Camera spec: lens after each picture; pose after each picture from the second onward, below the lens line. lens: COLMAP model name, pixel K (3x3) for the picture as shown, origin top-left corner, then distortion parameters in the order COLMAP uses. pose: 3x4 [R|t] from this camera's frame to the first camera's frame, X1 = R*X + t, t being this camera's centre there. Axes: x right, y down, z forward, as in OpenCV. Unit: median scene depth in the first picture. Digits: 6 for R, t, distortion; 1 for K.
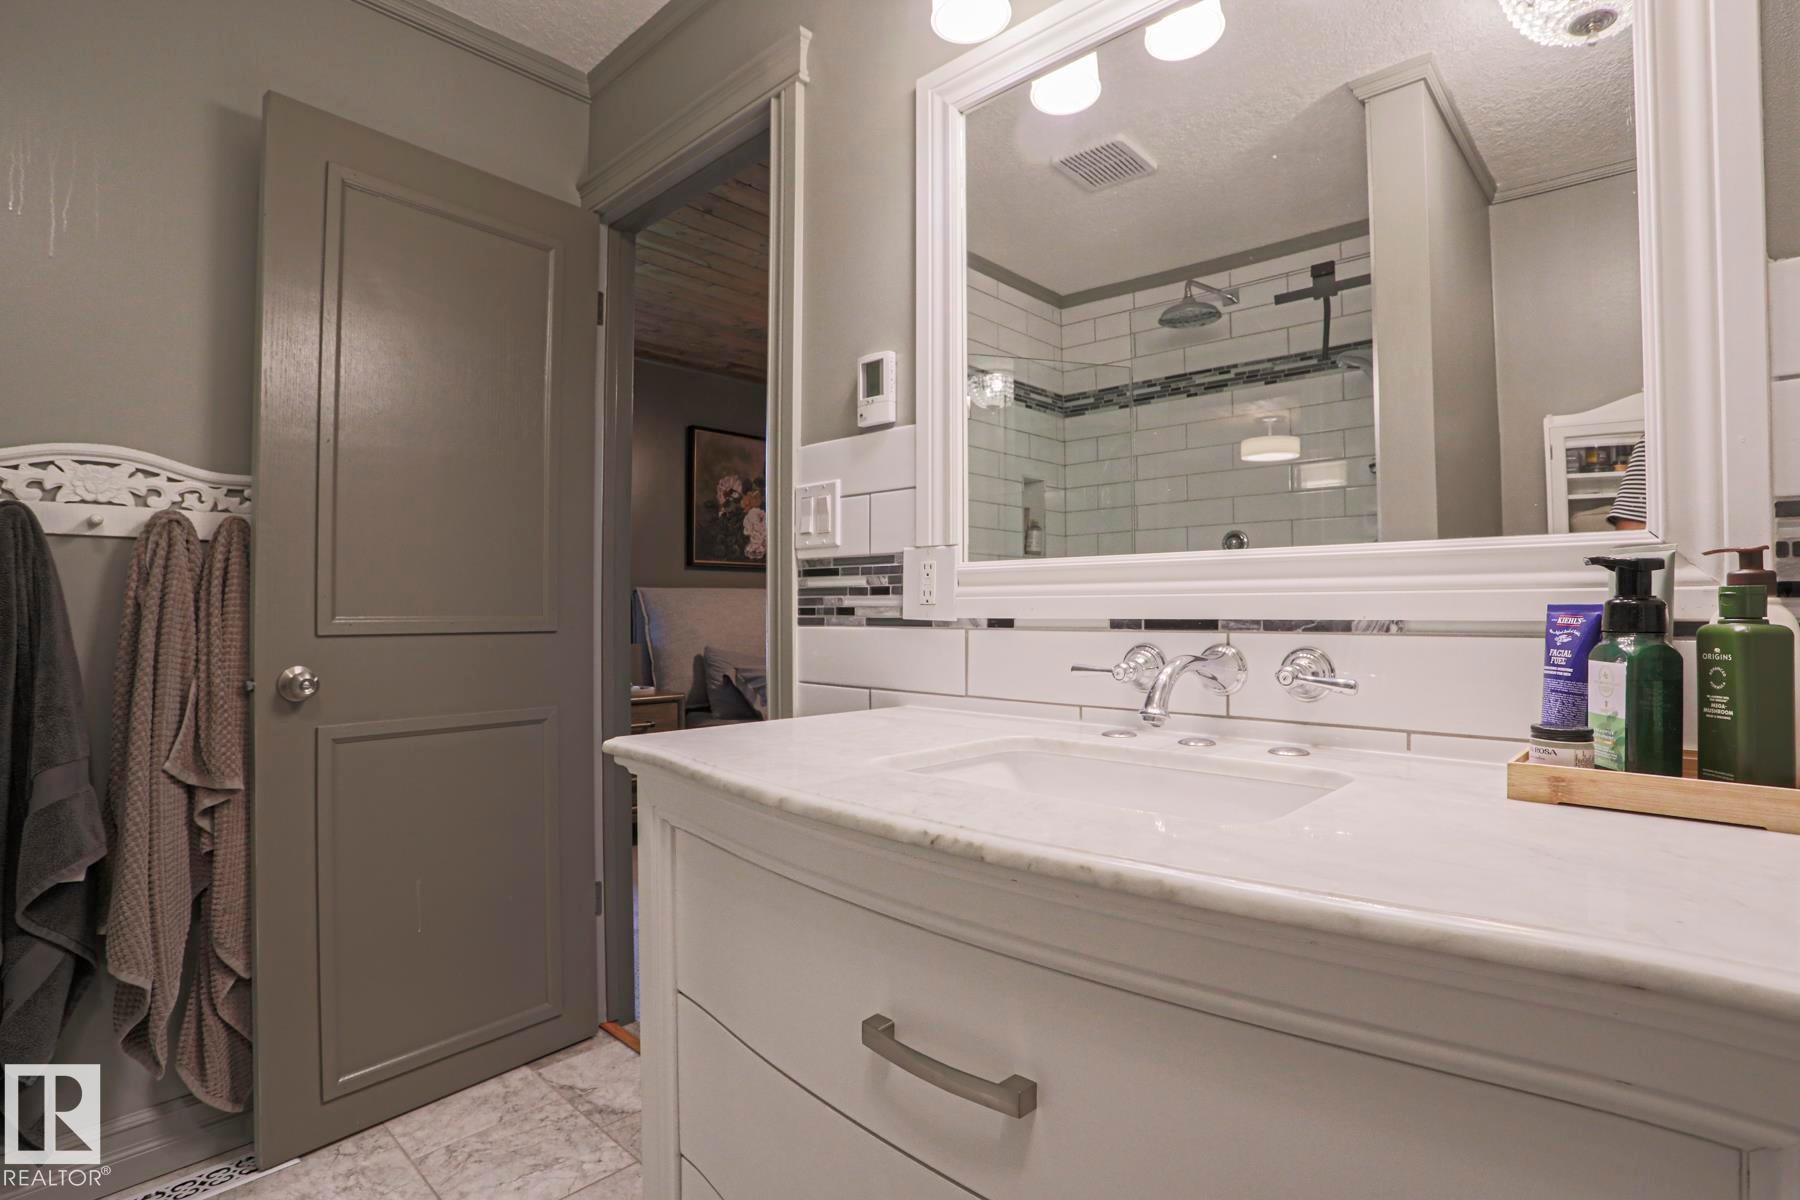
lens RADIAL K [[876.1, 0, 902.1], [0, 876.1, 596.7], [0, 0, 1]] dist [-0.035268, -0.000702]
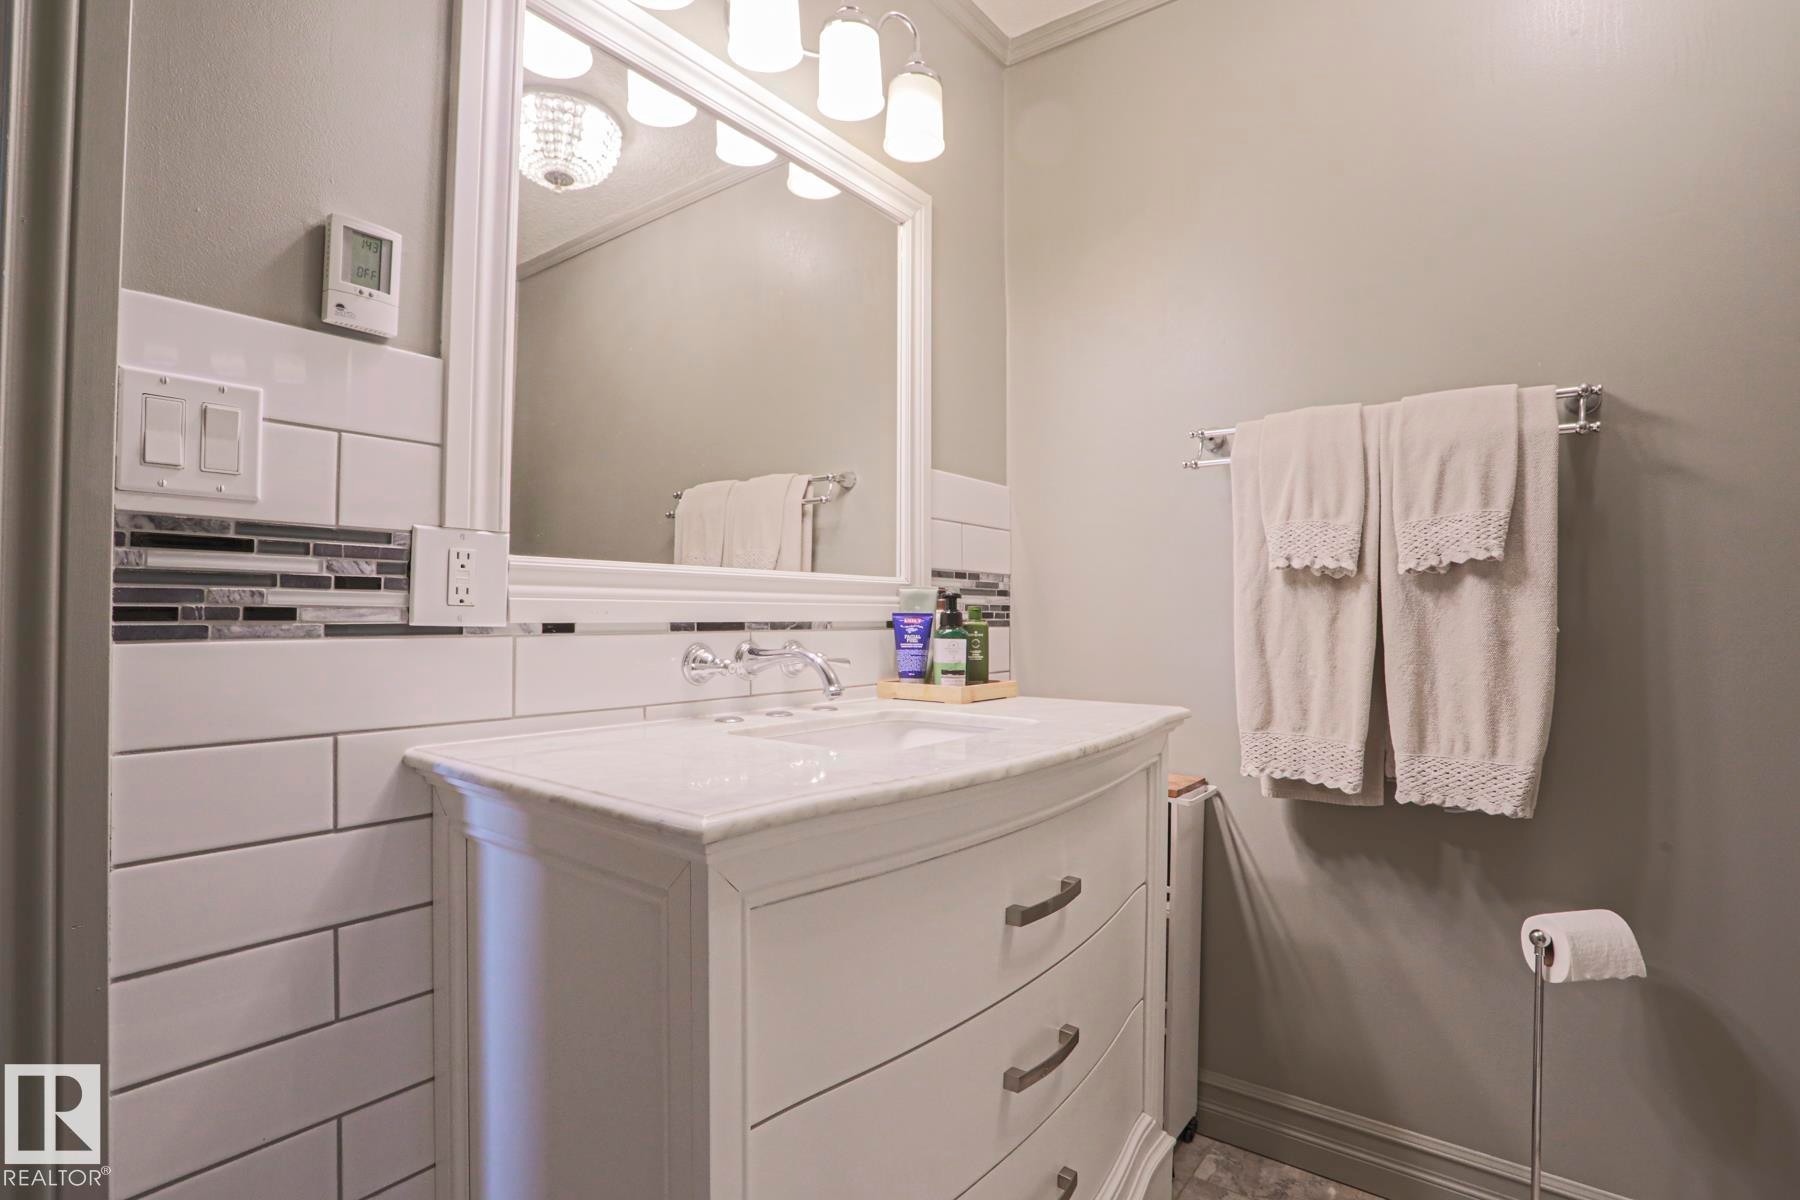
lens RADIAL K [[876.1, 0, 900.6], [0, 876.1, 607.6], [0, 0, 1]] dist [-0.035268, -0.000702]
pose [[-0.077213, 0.009880, 0.996966, -0.706868], [-0.019377, 0.999747, -0.011408, 0.011326], [-0.996826, -0.020199, -0.077002, 0.644737]]
